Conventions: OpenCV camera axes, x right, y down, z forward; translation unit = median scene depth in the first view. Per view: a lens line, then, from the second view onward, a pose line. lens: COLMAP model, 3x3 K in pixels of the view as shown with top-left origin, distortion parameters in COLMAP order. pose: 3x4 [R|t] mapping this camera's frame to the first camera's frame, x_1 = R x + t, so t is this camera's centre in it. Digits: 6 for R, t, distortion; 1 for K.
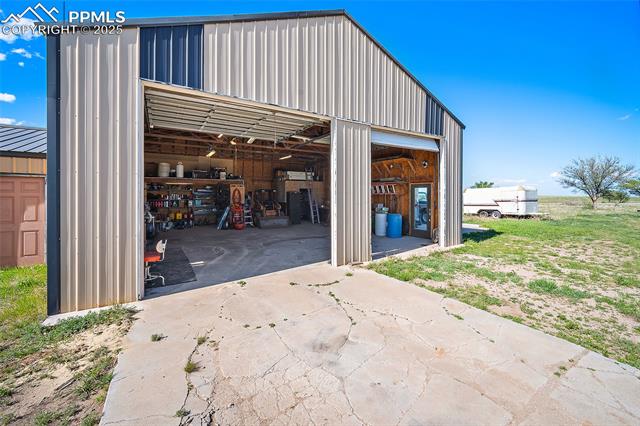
lens RADIAL K [[277.5, 0, 321.1], [0, 277.5, 212.4], [0, 0, 1]] dist [-0.000621, -0.000176]
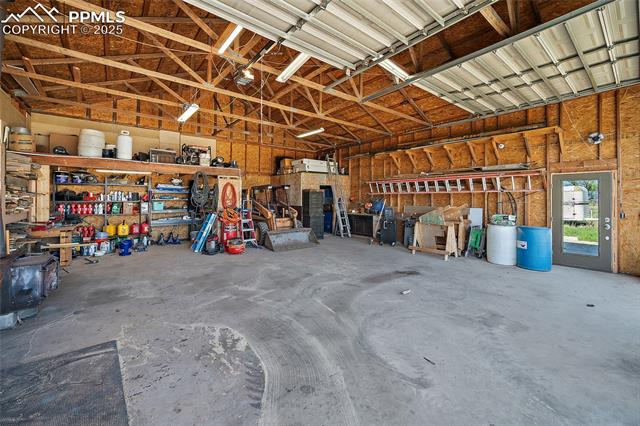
lens RADIAL K [[277.5, 0, 318.7], [0, 277.5, 208.2], [0, 0, 1]] dist [-0.000621, -0.000176]
pose [[0.992575, -0.002251, 0.121617, -0.177179], [0.005752, 0.999579, -0.028446, -0.012685], [-0.121501, 0.028935, 0.992169, 0.374110]]
